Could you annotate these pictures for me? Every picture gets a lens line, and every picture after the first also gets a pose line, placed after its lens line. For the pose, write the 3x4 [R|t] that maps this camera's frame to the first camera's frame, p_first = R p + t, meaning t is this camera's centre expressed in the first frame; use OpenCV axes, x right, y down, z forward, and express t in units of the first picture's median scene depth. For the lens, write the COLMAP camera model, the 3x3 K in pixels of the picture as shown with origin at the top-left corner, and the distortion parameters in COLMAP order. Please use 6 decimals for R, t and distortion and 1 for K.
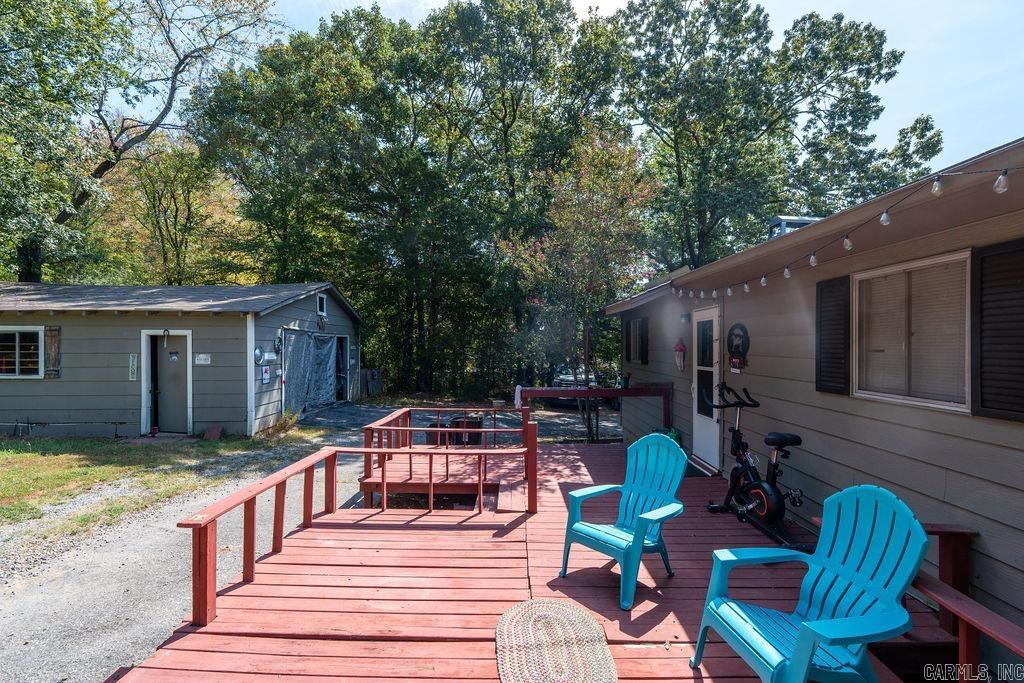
lens RADIAL K [[456.9, 0, 511.5], [0, 456.9, 342.4], [0, 0, 1]] dist [-0.000199, 0.000326]
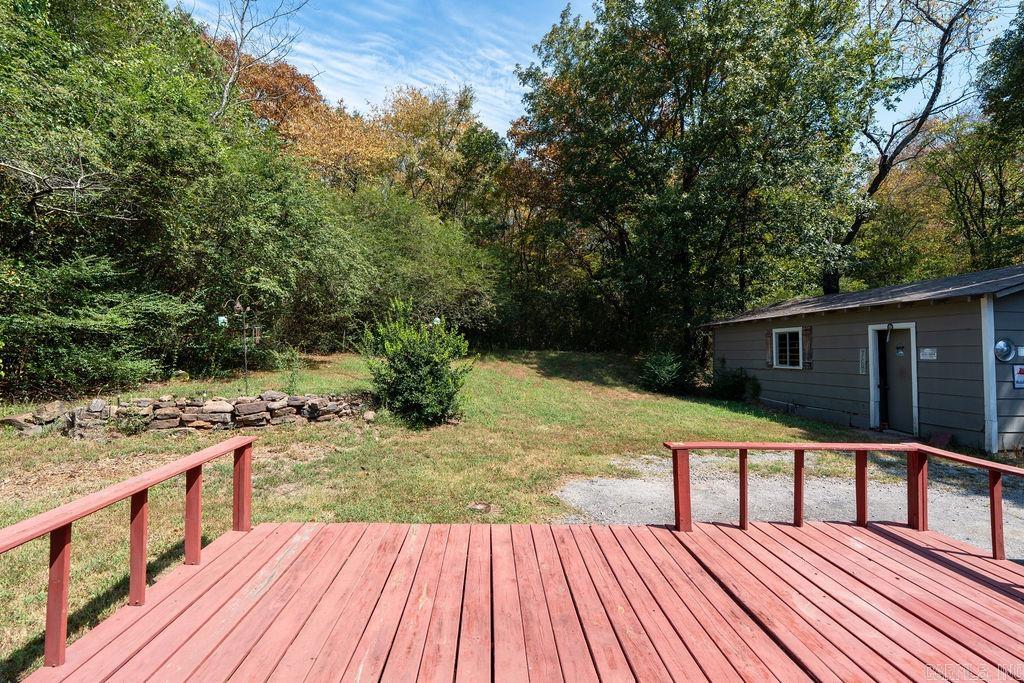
lens RADIAL K [[456.9, 0, 513.8], [0, 456.9, 342.2], [0, 0, 1]] dist [-0.000199, 0.000326]
pose [[0.070920, -0.024589, -0.997179, 0.158308], [-0.001728, 0.999692, -0.024774, 0.037372], [0.997481, 0.003481, 0.070855, 0.128272]]
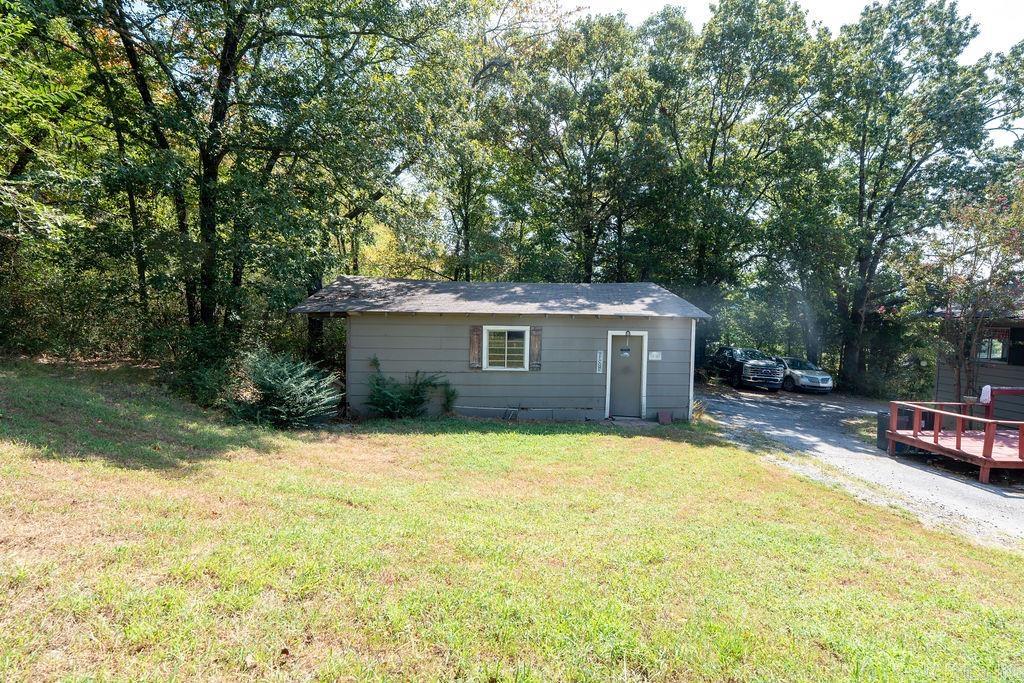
lens RADIAL K [[456.9, 0, 511.9], [0, 456.9, 345.1], [0, 0, 1]] dist [-0.000199, 0.000326]
pose [[0.998593, 0.011481, 0.051773, -1.116042], [-0.011668, 0.999926, 0.003306, 0.009184], [-0.051731, -0.003906, 0.998653, -0.188240]]
